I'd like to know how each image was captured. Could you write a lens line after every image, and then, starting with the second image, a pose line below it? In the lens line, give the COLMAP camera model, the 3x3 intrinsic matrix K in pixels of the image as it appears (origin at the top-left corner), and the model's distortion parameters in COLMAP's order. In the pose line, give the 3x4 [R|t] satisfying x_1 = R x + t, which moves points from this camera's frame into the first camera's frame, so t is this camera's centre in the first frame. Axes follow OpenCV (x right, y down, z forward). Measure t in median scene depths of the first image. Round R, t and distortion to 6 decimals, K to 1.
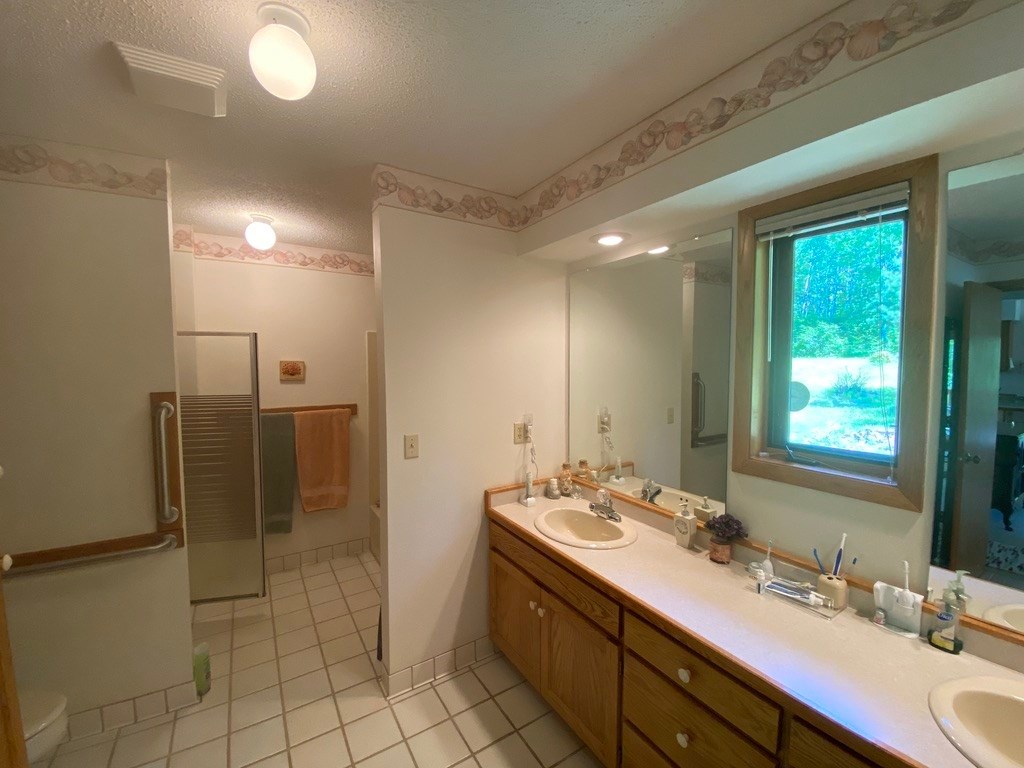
lens RADIAL K [[413.7, 0, 506.8], [0, 413.7, 384.6], [0, 0, 1]] dist [0.027317, -0.023645]
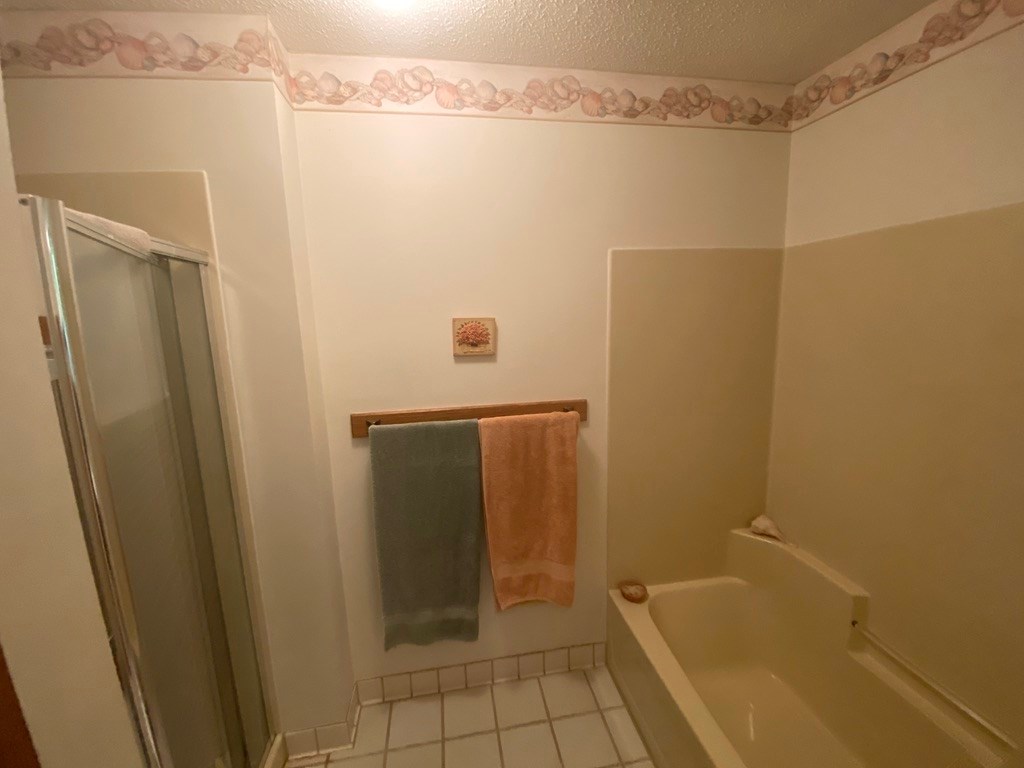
lens RADIAL K [[413.7, 0, 506.8], [0, 413.7, 384.6], [0, 0, 1]] dist [0.027317, -0.023645]
pose [[0.925906, 0.037791, -0.375860, -0.282151], [0.007572, 0.992927, 0.118486, -0.035137], [0.377679, -0.112553, 0.919070, 0.536287]]
